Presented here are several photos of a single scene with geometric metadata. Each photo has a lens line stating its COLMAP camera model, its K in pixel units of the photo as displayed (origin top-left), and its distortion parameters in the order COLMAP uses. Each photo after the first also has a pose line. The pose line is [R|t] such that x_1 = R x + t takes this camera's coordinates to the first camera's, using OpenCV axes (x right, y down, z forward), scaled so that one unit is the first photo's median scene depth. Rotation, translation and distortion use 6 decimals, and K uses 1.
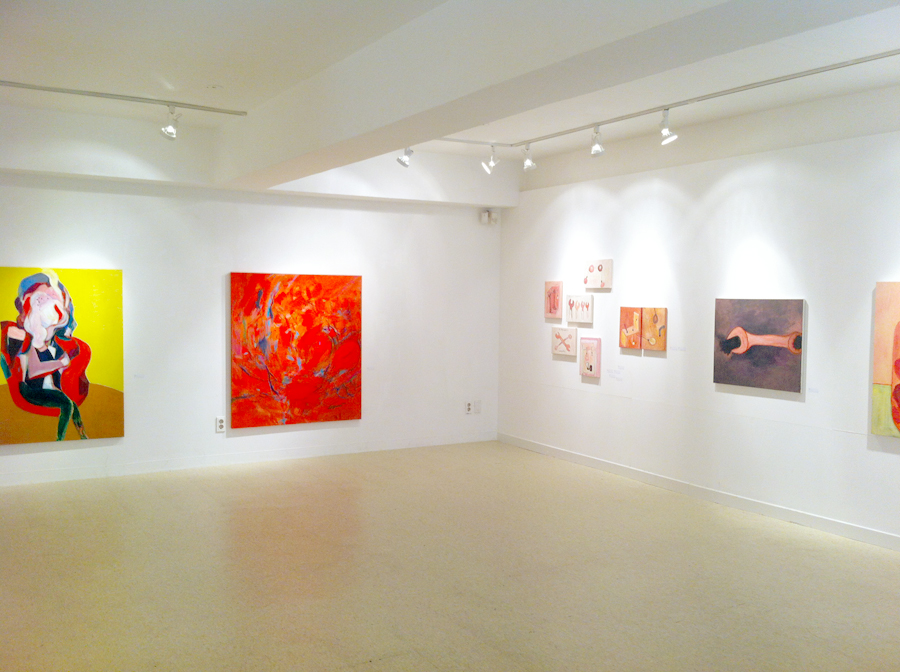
lens RADIAL K [[896.3, 0, 449.4], [0, 896.3, 335.8], [0, 0, 1]] dist [0.051997, 0.000000]
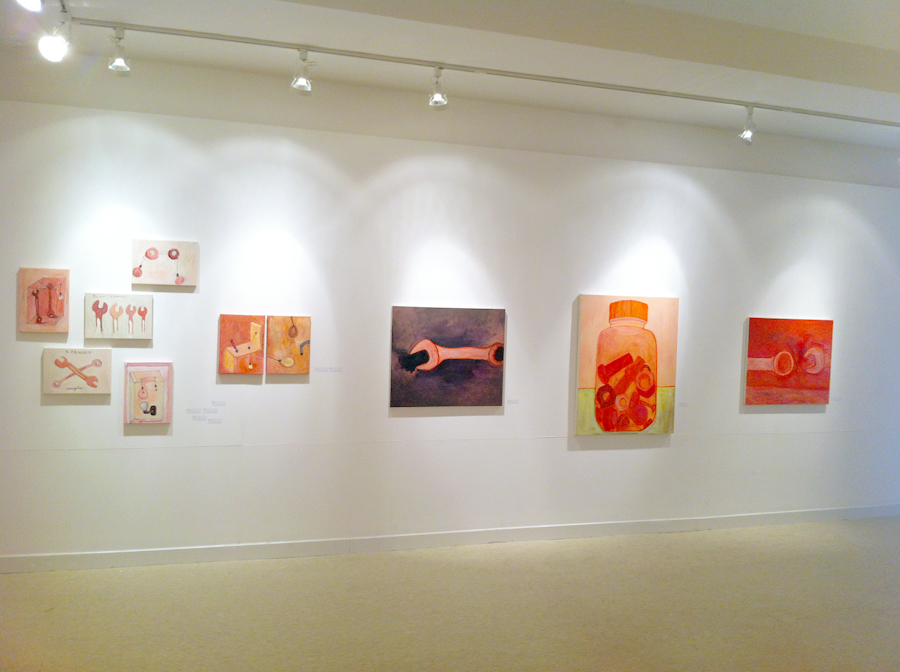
lens RADIAL K [[896.3, 0, 449.4], [0, 896.3, 337.5], [0, 0, 1]] dist [0.051997, 0.000000]
pose [[0.180345, -0.027871, 0.983208, -0.484083], [0.021958, 0.999463, 0.024304, -0.029710], [-0.983358, 0.017206, 0.180860, 0.760913]]
